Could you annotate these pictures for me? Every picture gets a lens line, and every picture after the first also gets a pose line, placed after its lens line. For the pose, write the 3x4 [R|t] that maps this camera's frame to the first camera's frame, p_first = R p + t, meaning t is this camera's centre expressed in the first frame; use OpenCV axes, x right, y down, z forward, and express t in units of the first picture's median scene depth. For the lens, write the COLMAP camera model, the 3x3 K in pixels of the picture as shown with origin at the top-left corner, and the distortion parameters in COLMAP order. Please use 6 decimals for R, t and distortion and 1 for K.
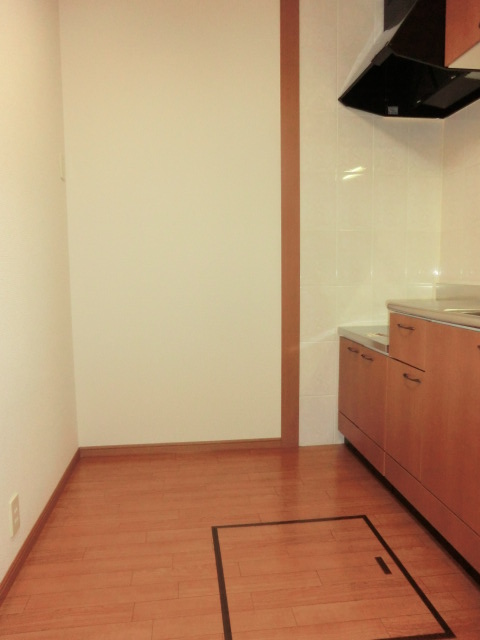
lens RADIAL K [[450.5, 0, 236.8], [0, 450.5, 316.8], [0, 0, 1]] dist [-0.083890, 0.046995]
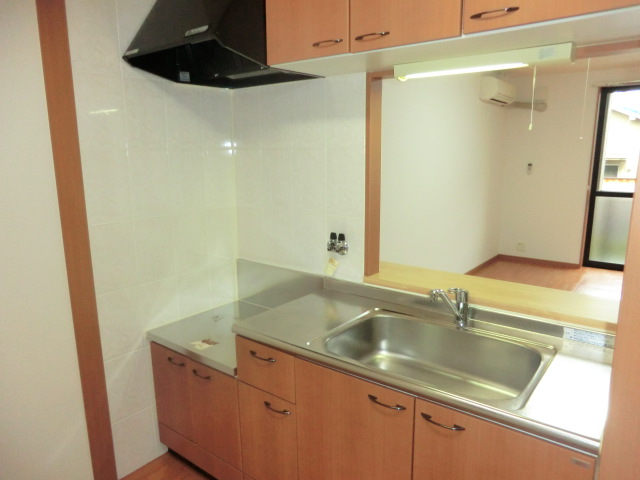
lens RADIAL K [[450.5, 0, 322.1], [0, 450.5, 238.5], [0, 0, 1]] dist [-0.083890, 0.046995]
pose [[0.686045, -0.134729, 0.714976, -0.133017], [0.072051, 0.990455, 0.117504, -0.244427], [-0.723983, -0.029098, 0.689204, 0.198129]]
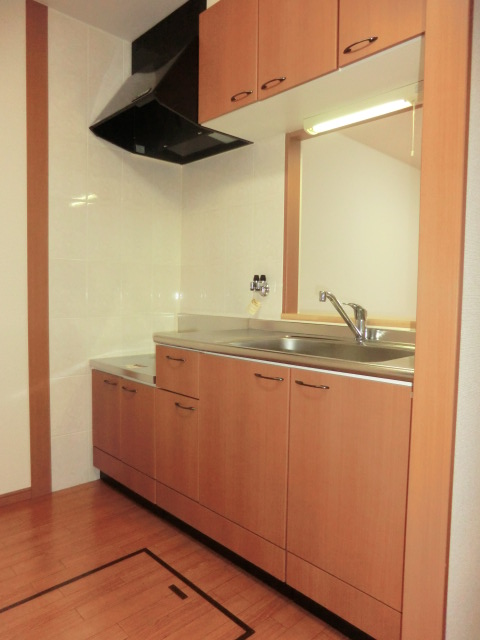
lens RADIAL K [[450.5, 0, 236.8], [0, 450.5, 316.8], [0, 0, 1]] dist [-0.083890, 0.046995]
pose [[0.790408, -0.012568, 0.612452, -0.120872], [0.039861, 0.998726, -0.030949, -0.028762], [-0.611283, 0.048876, 0.789902, 0.044668]]
